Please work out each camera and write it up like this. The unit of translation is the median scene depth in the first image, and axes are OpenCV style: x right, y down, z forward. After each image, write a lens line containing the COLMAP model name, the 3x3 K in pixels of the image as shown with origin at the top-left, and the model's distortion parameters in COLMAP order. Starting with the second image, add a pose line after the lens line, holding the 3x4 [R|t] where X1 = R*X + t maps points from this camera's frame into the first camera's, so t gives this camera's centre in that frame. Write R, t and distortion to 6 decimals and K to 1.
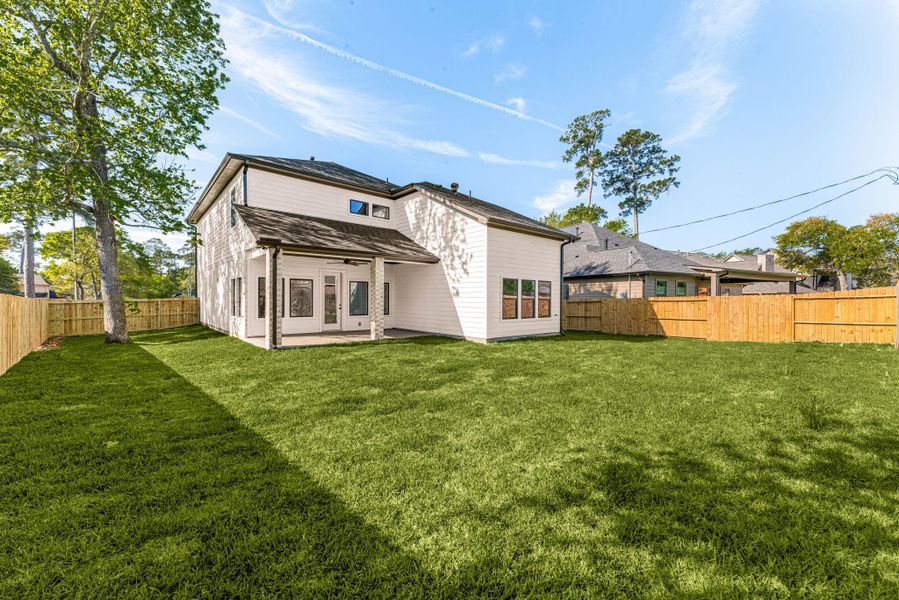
lens RADIAL K [[359.8, 0, 449.5], [0, 359.8, 300.0], [0, 0, 1]] dist [0.027103, 0.000061]
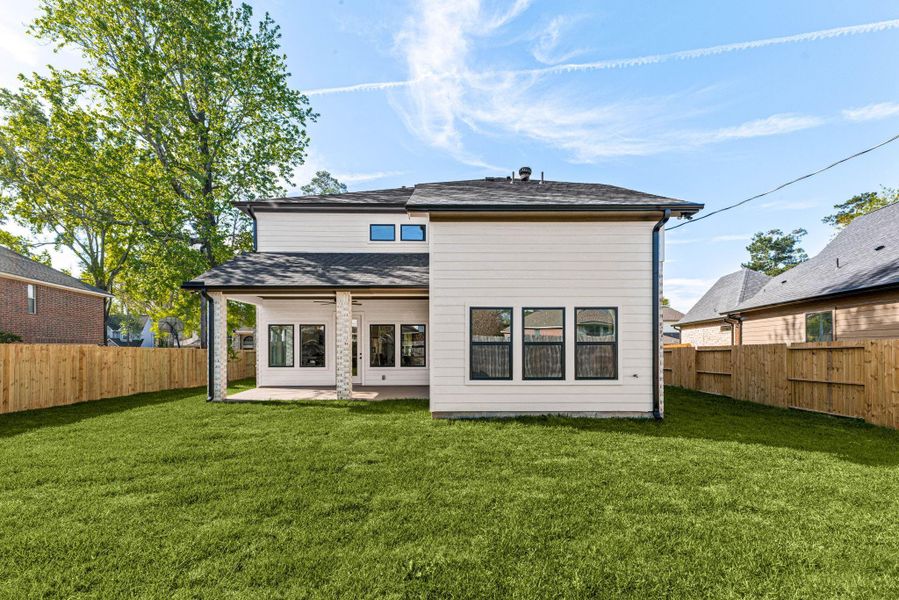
lens RADIAL K [[401.1, 0, 449.8], [0, 401.1, 339.8], [0, 0, 1]] dist [0.020344, 0.000469]
pose [[0.759276, -0.020091, -0.650458, 0.444546], [0.006535, 0.999708, -0.023251, 0.004879], [0.650736, 0.013404, 0.759186, 0.425634]]
